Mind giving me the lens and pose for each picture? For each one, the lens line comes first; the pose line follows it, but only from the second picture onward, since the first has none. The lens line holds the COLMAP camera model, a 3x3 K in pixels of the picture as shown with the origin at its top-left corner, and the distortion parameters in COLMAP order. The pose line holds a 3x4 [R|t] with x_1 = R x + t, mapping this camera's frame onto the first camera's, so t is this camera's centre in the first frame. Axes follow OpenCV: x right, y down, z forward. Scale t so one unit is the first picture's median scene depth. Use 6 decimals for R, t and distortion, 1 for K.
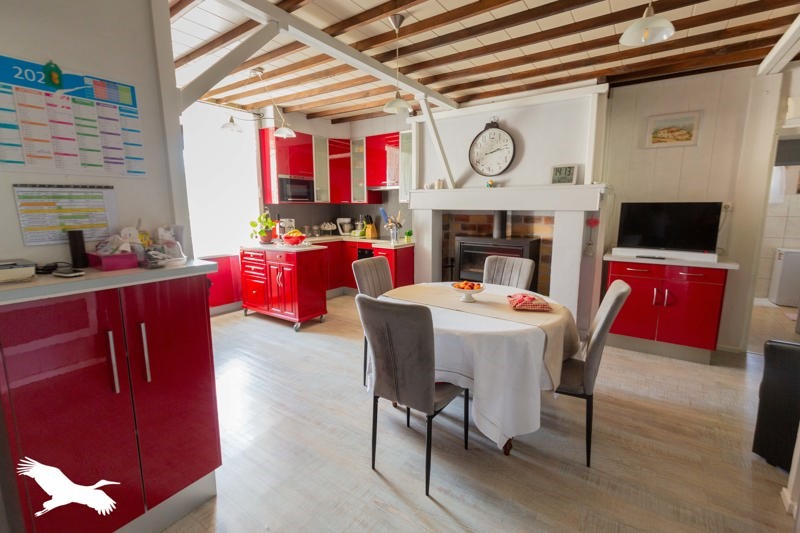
lens RADIAL K [[363.3, 0, 400.0], [0, 363.3, 266.5], [0, 0, 1]] dist [0.001113, 0.000022]
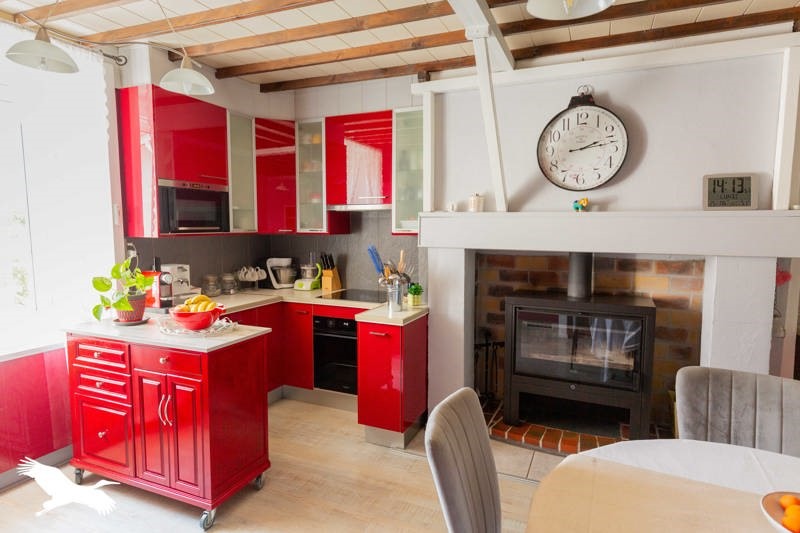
lens RADIAL K [[450.2, 0, 400.0], [0, 450.2, 266.5], [0, 0, 1]] dist [0.001135, -0.000182]
pose [[0.979198, -0.016646, 0.202222, -0.141041], [0.030521, 0.997373, -0.065689, -0.085990], [-0.200597, 0.070494, 0.977134, 0.348184]]
